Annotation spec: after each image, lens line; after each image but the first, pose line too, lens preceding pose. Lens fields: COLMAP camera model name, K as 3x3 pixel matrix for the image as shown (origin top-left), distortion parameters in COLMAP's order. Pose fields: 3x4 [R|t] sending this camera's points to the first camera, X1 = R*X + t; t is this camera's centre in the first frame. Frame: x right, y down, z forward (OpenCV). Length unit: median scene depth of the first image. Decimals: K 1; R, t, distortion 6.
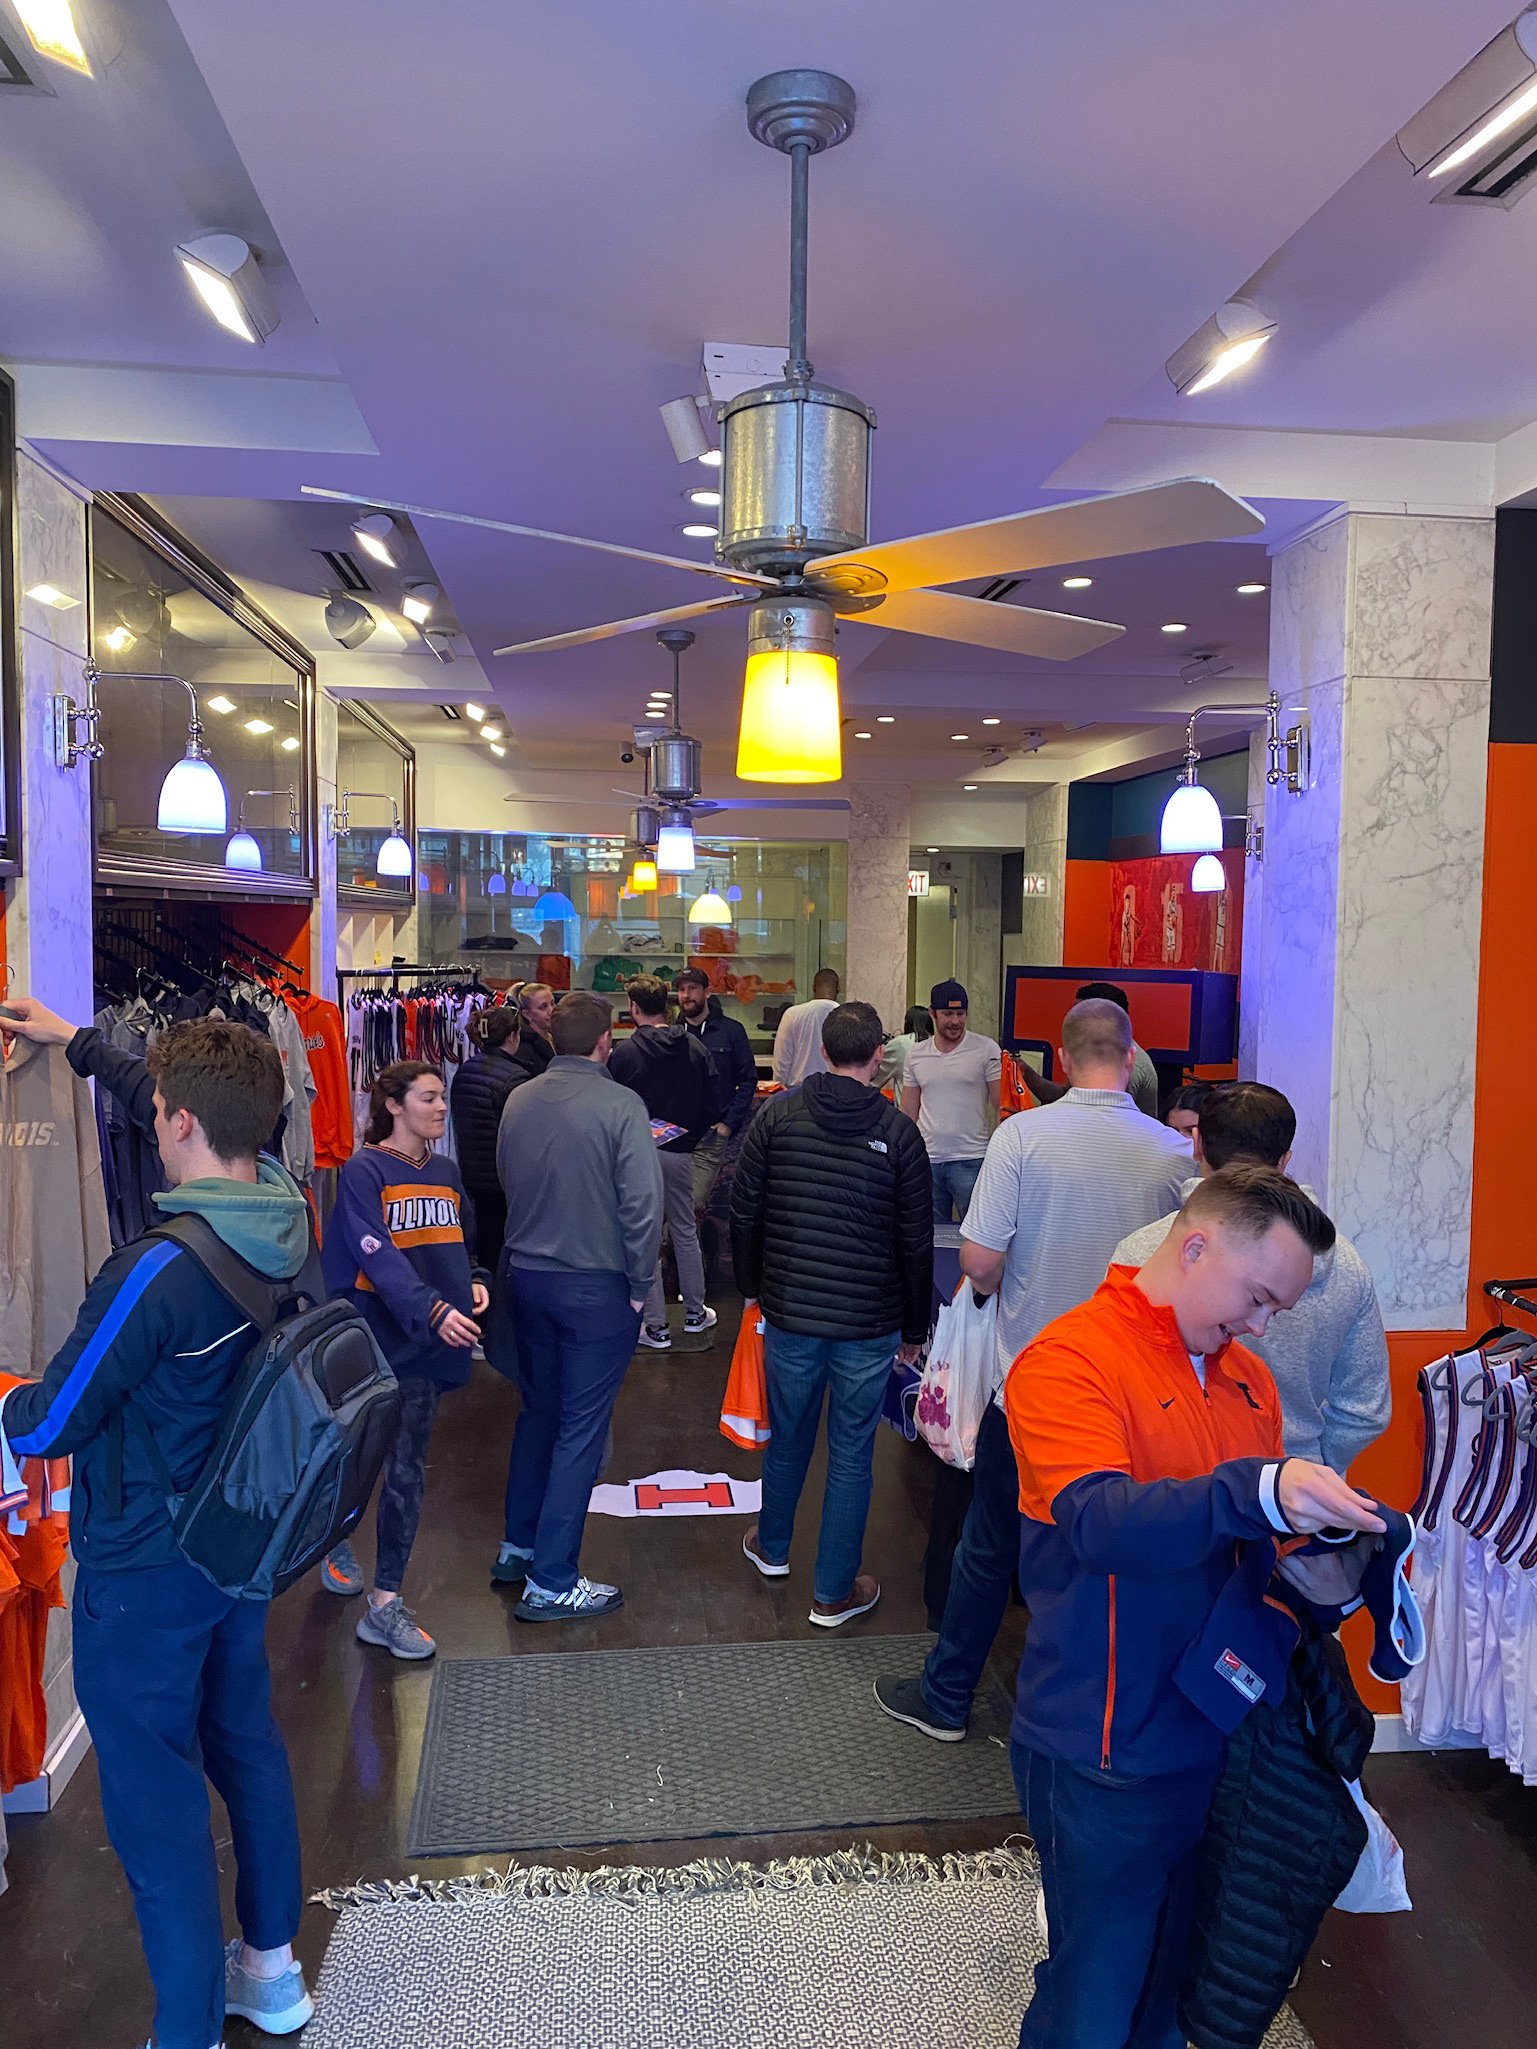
lens RADIAL K [[1579.8, 0, 806.7], [0, 1579.8, 1036.7], [0, 0, 1]] dist [-0.006041, 0.002584]
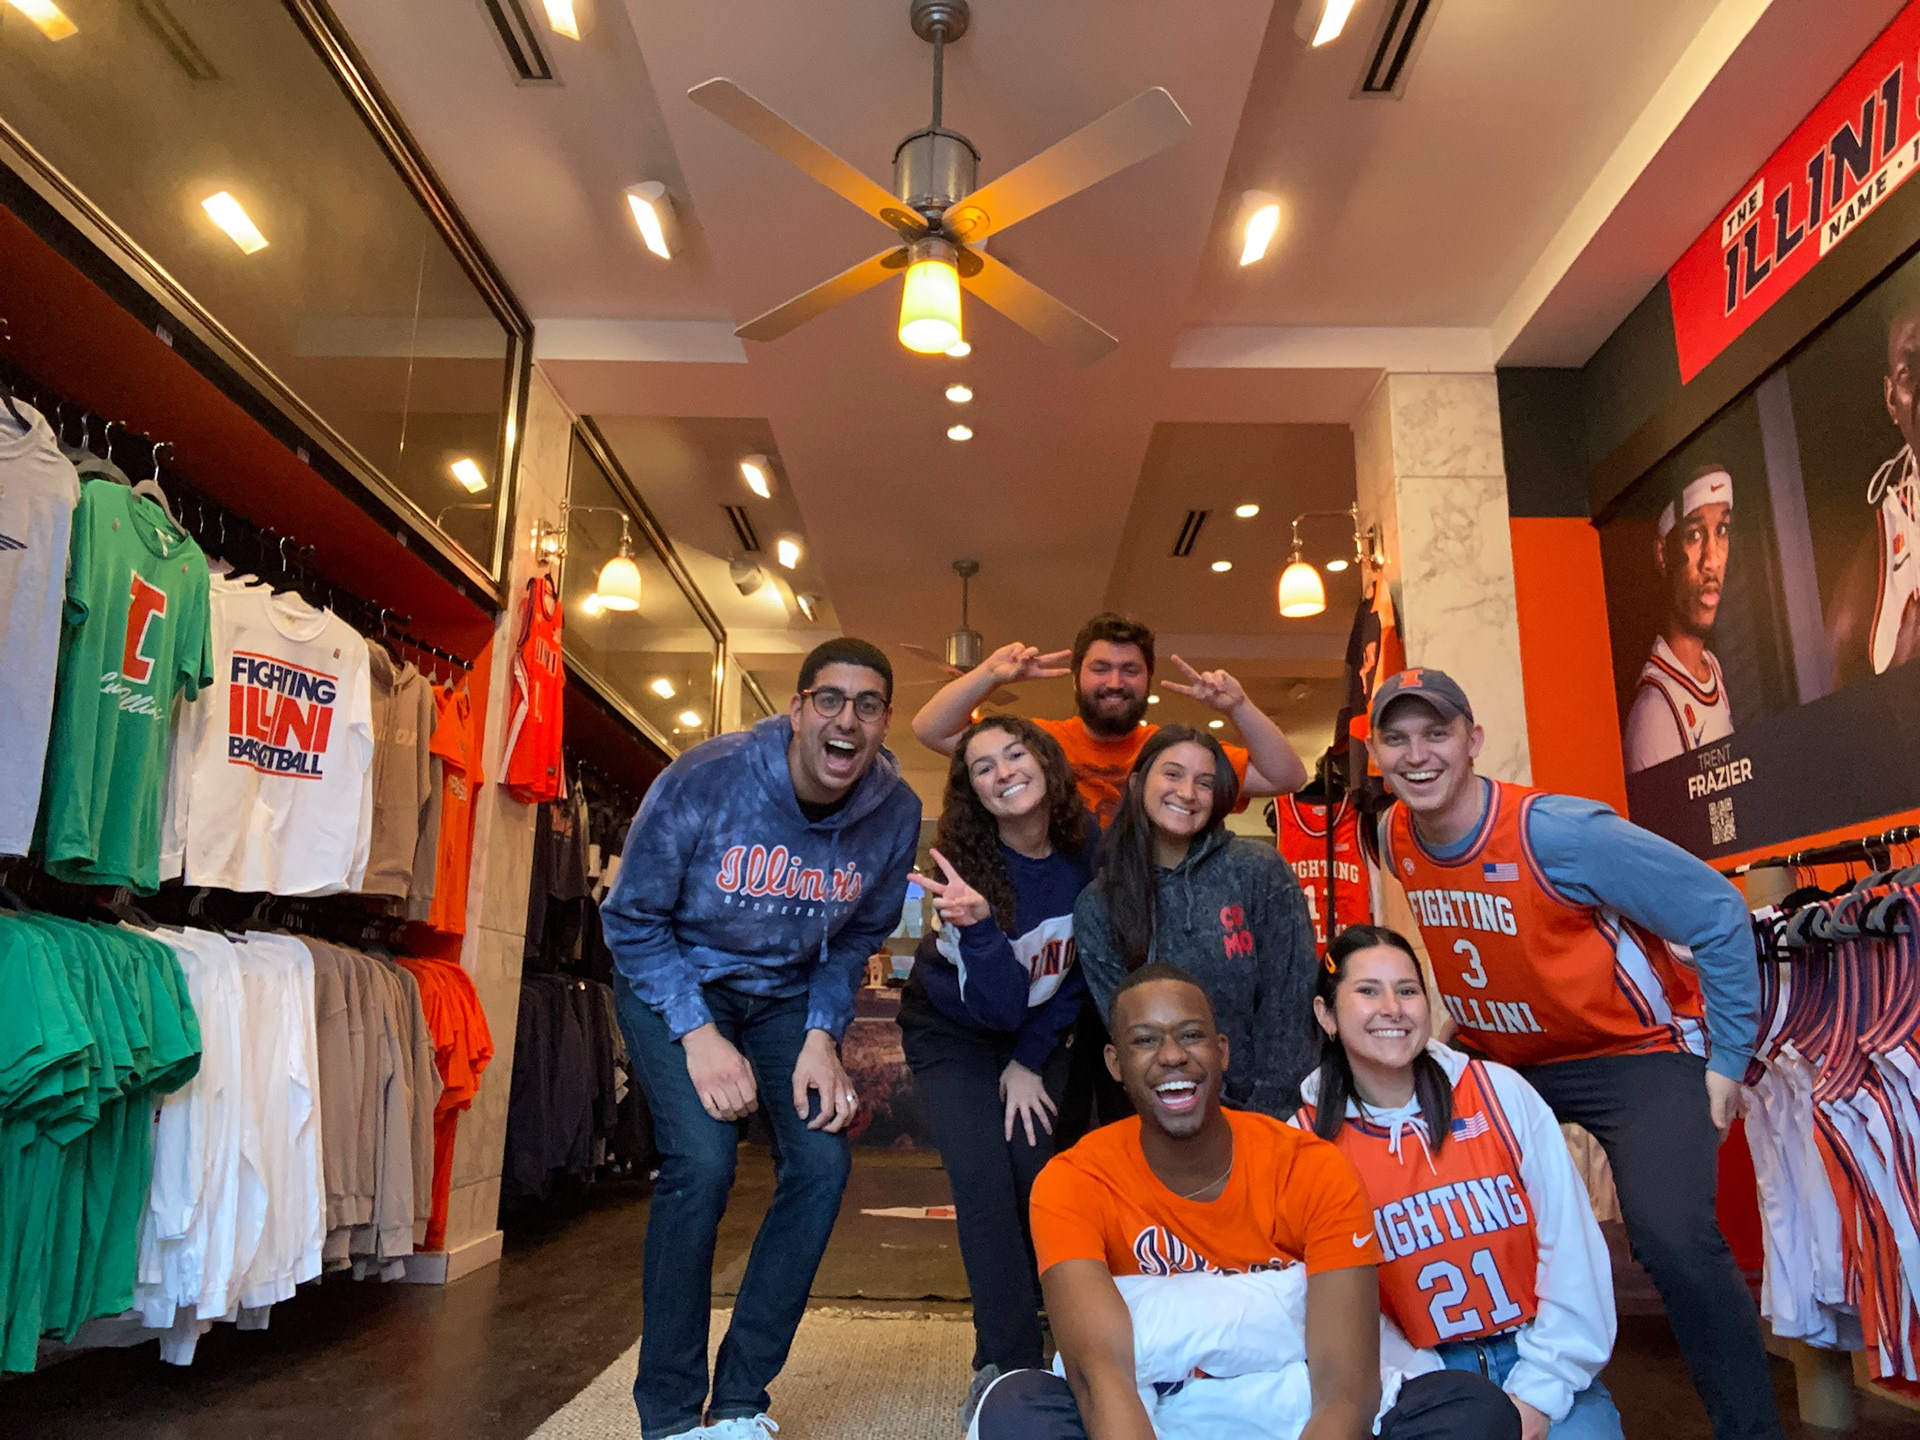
lens RADIAL K [[1309.1, 0, 970.9], [0, 1309.1, 719.9], [0, 0, 1]] dist [0.031957, -0.037947]
pose [[0.991072, -0.028253, -0.130300, 0.106431], [-0.011801, 0.954867, -0.296800, 0.338843], [0.132804, 0.295688, 0.946008, -0.114416]]
